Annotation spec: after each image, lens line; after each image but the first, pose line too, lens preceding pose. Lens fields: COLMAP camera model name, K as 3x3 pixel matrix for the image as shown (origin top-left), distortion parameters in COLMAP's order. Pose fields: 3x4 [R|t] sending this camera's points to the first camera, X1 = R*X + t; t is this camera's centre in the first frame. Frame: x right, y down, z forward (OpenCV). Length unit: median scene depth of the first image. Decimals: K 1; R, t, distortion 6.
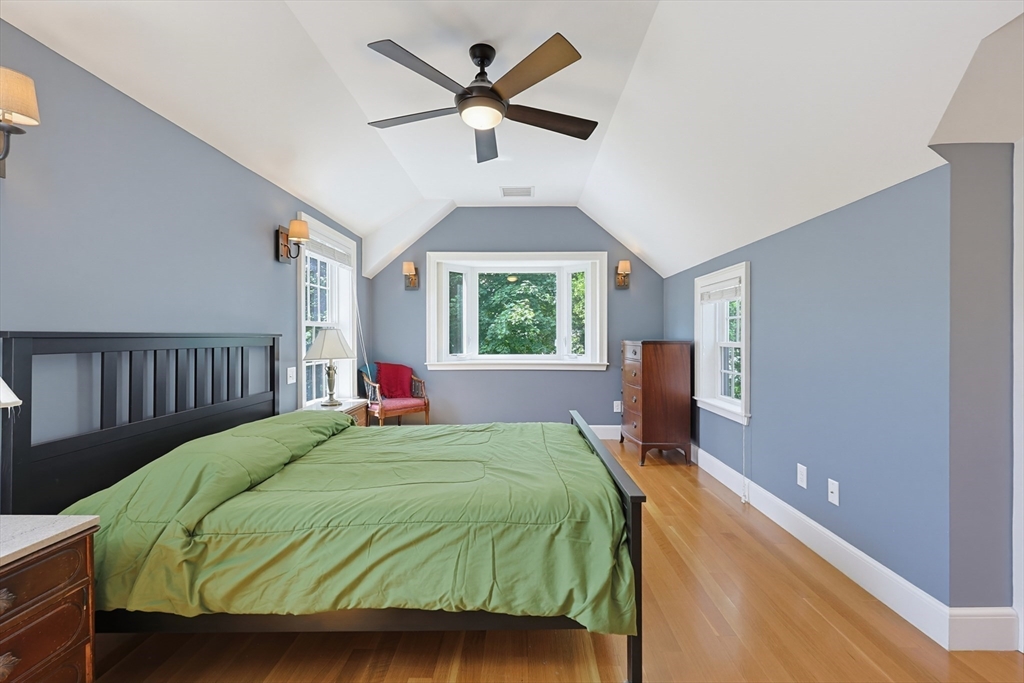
lens RADIAL K [[435.3, 0, 518.3], [0, 435.3, 337.0], [0, 0, 1]] dist [-0.000725, -0.000515]
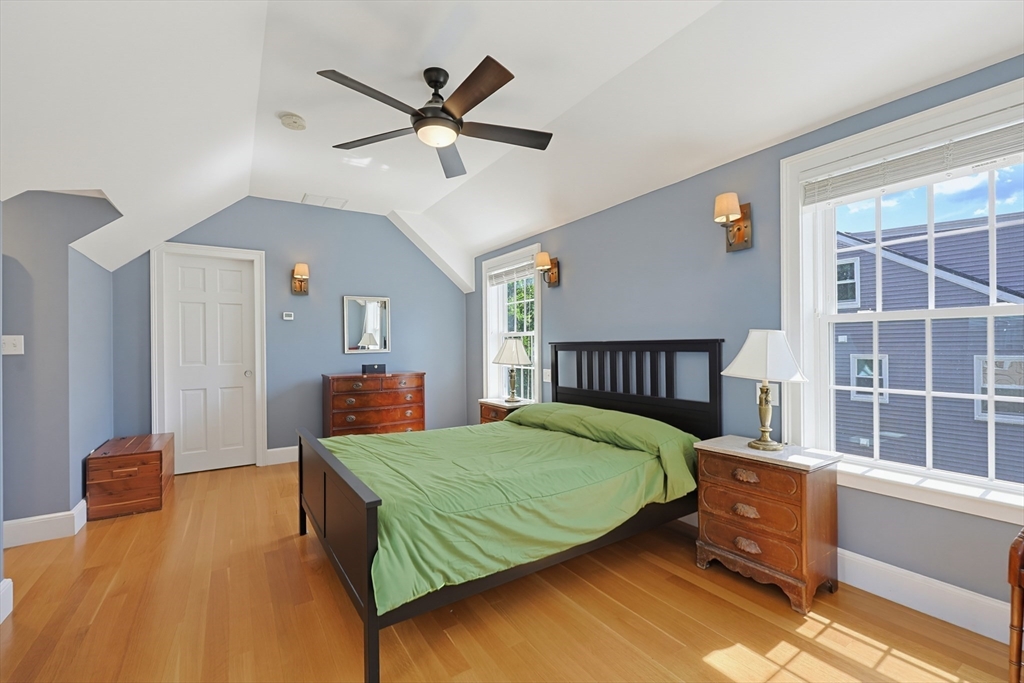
lens RADIAL K [[435.3, 0, 512.3], [0, 435.3, 343.3], [0, 0, 1]] dist [-0.000725, -0.000515]
pose [[-0.825605, 0.007436, -0.564199, 0.286163], [0.005196, 0.999971, 0.005576, -0.011867], [0.564224, 0.001672, -0.825620, 1.482503]]
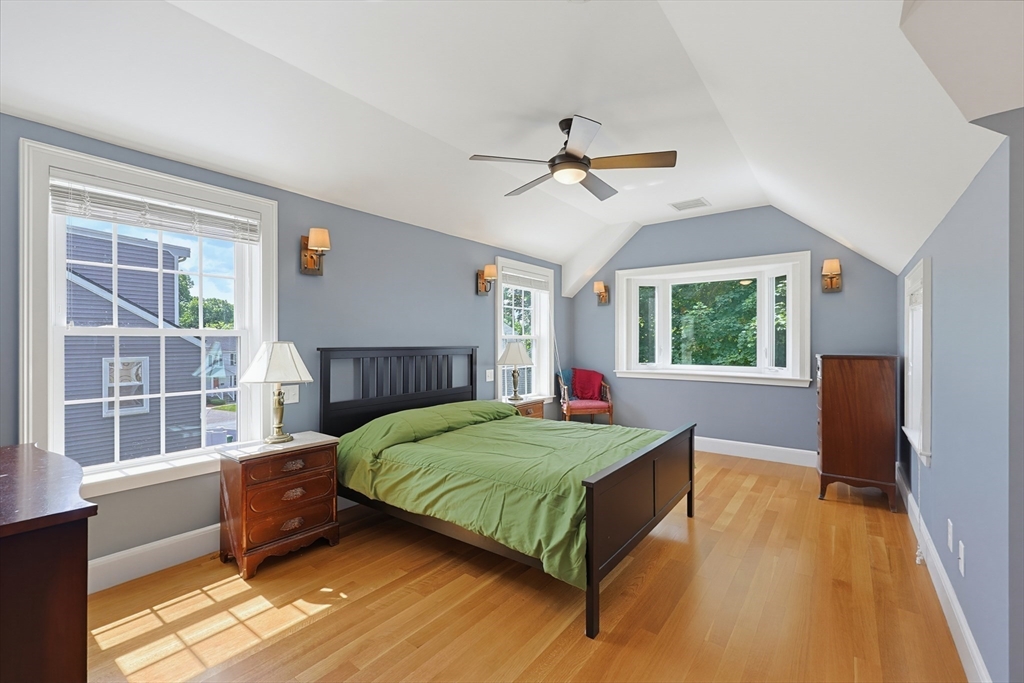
lens RADIAL K [[435.3, 0, 520.8], [0, 435.3, 340.7], [0, 0, 1]] dist [-0.000725, -0.000515]
pose [[0.805207, -0.000237, -0.592993, 0.410218], [-0.001958, 0.999993, -0.003058, -0.020049], [0.592990, 0.003624, 0.805202, -0.066147]]
